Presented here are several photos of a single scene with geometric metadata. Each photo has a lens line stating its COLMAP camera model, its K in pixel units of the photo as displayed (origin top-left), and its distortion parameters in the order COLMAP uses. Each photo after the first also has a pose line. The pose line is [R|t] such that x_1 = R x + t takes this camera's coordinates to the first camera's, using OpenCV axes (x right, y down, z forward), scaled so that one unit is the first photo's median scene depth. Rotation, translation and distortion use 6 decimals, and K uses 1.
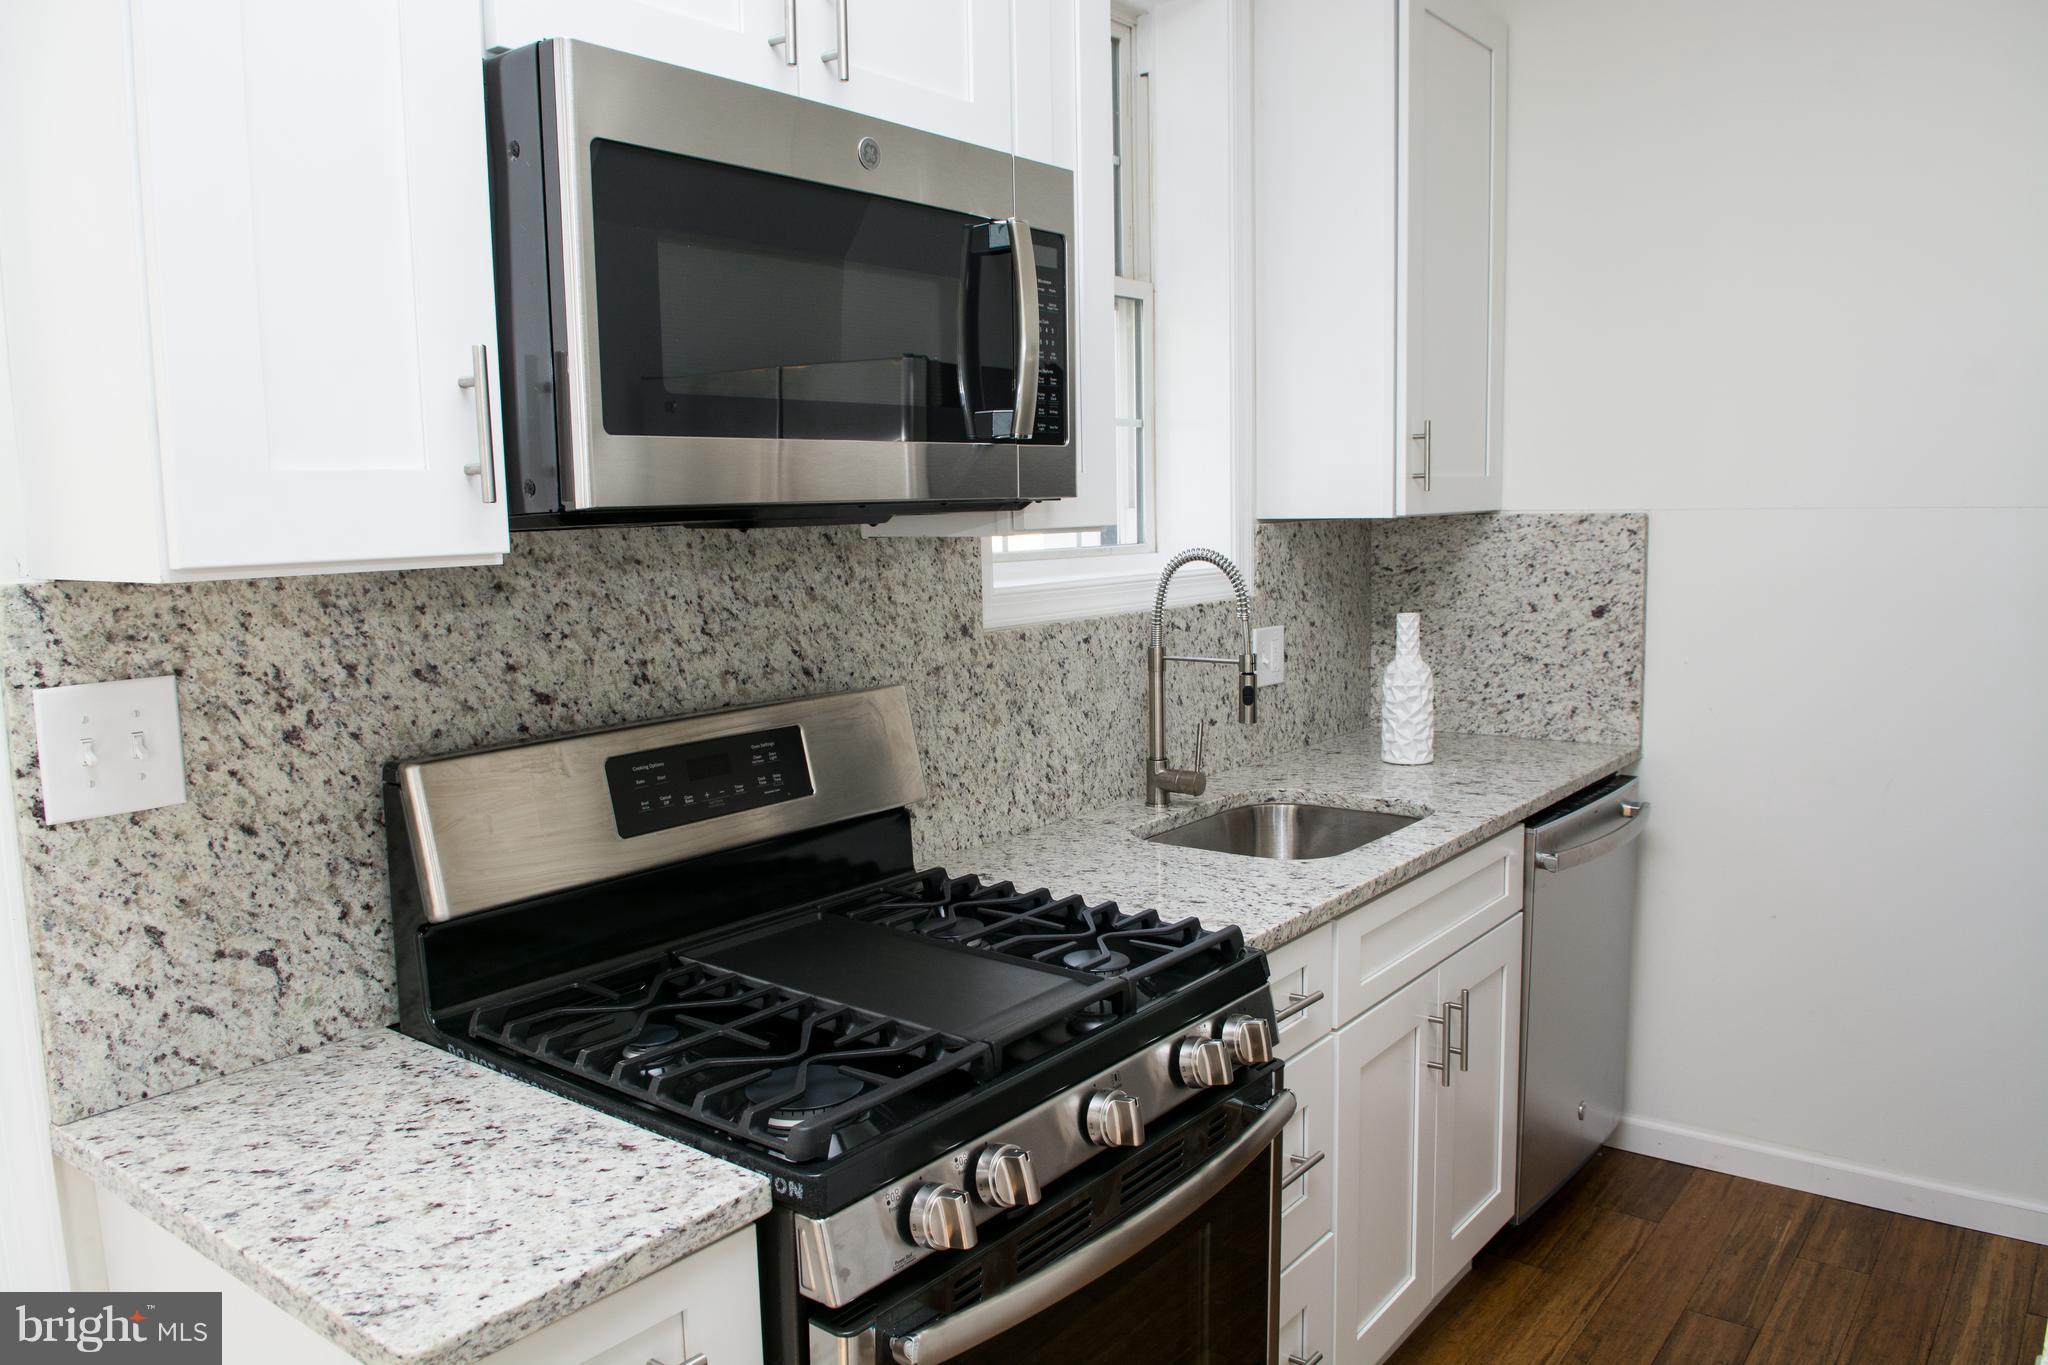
lens RADIAL K [[1509.3, 0, 1022.4], [0, 1509.3, 682.1], [0, 0, 1]] dist [-0.032364, -0.024005]
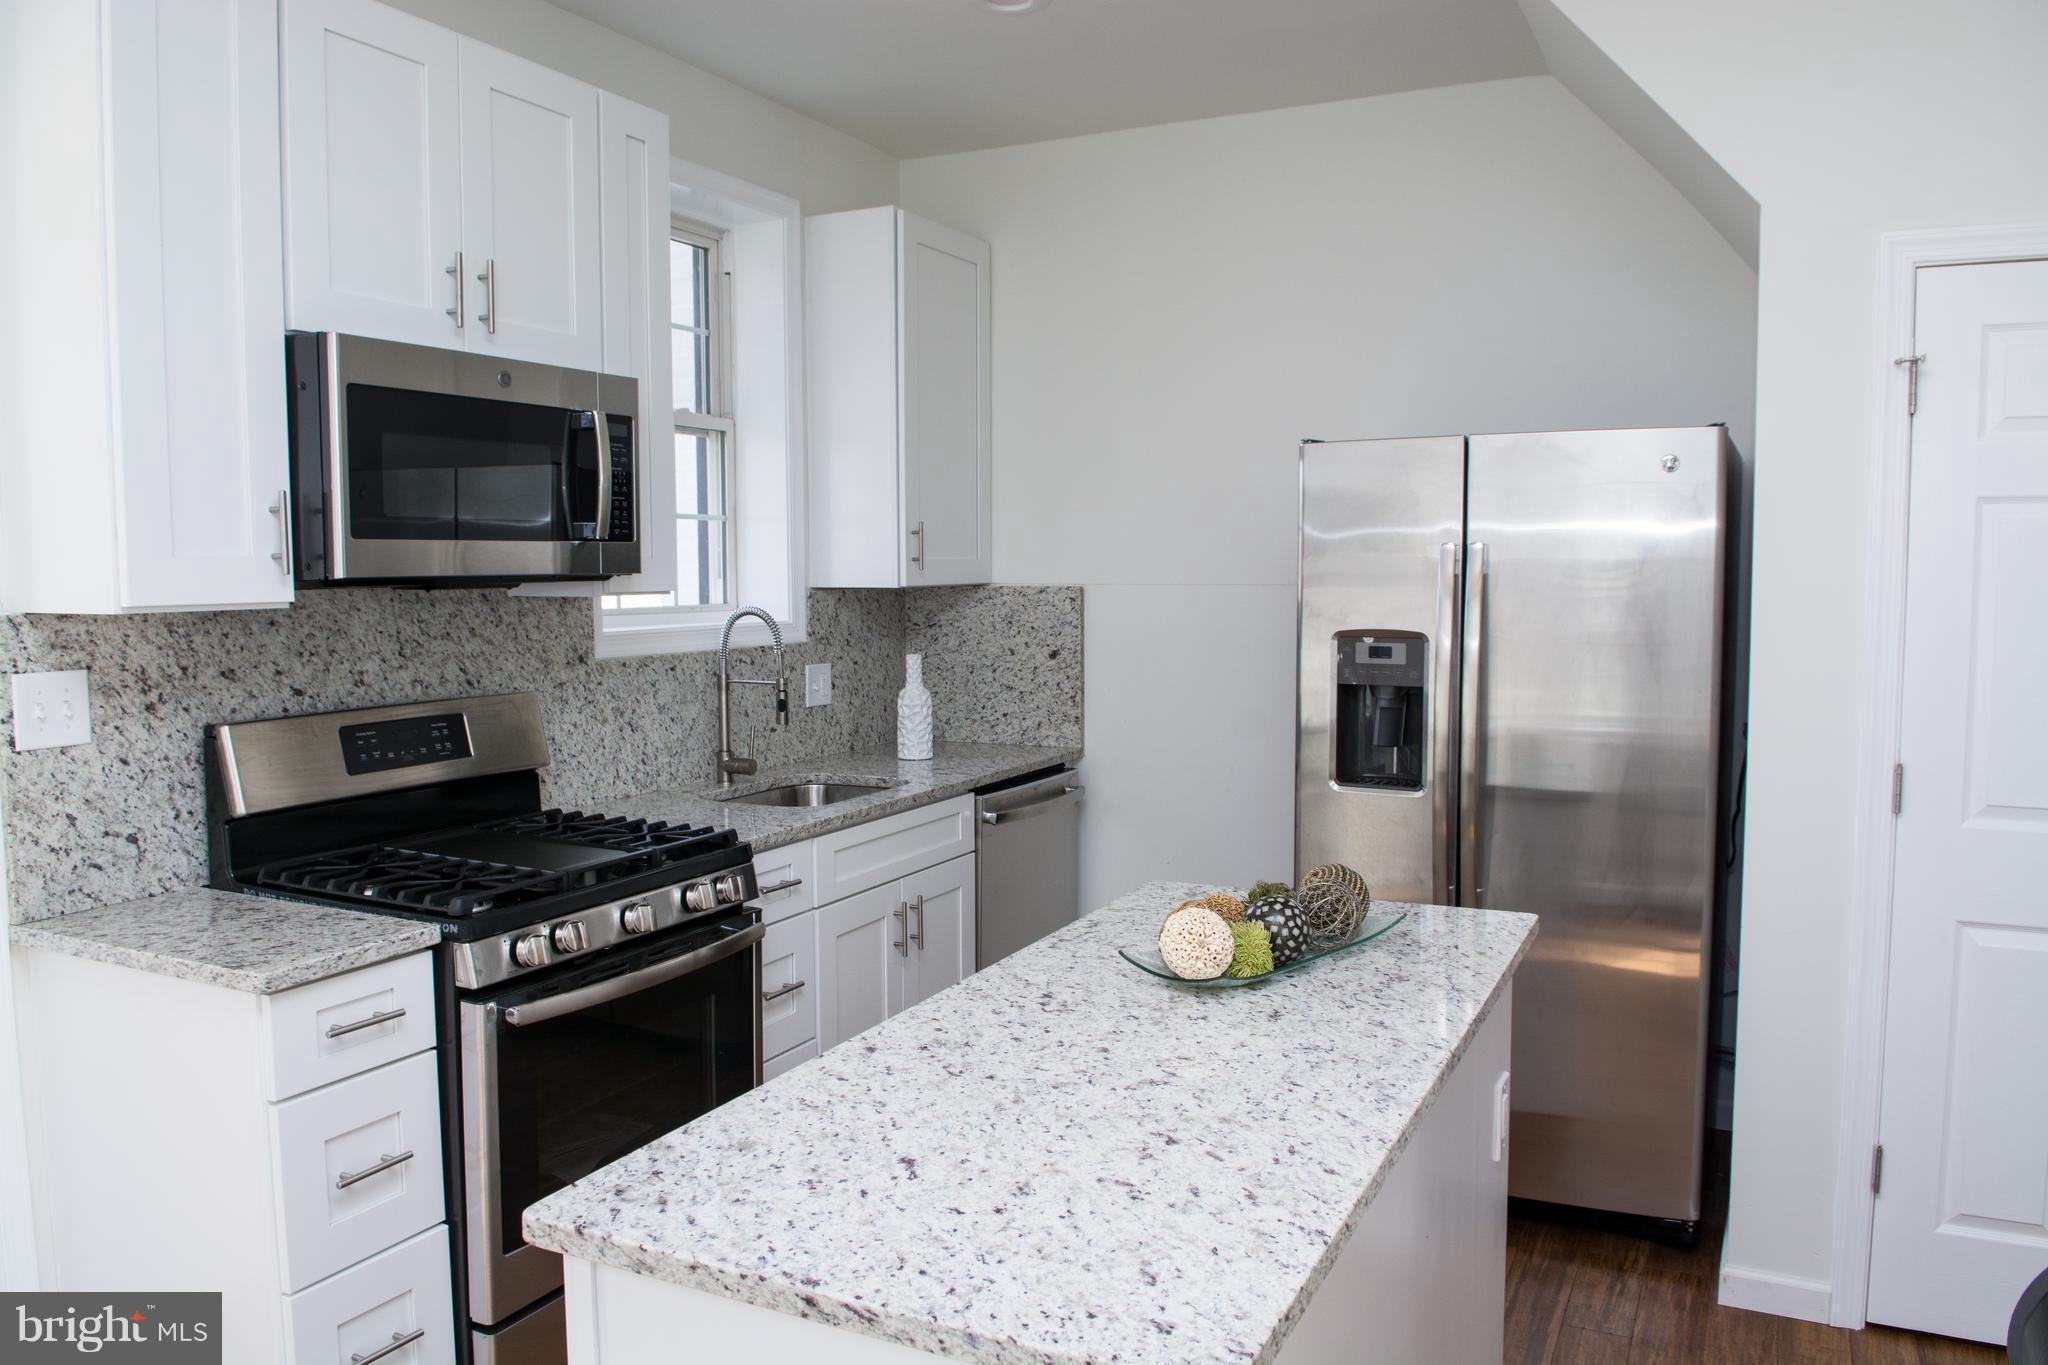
lens RADIAL K [[1509.3, 0, 1022.2], [0, 1509.3, 679.5], [0, 0, 1]] dist [-0.032364, -0.024005]
pose [[0.980476, 0.002099, 0.196626, 0.127812], [0.006730, 0.998999, -0.044225, 0.072020], [-0.196522, 0.044685, 0.979481, -0.720390]]
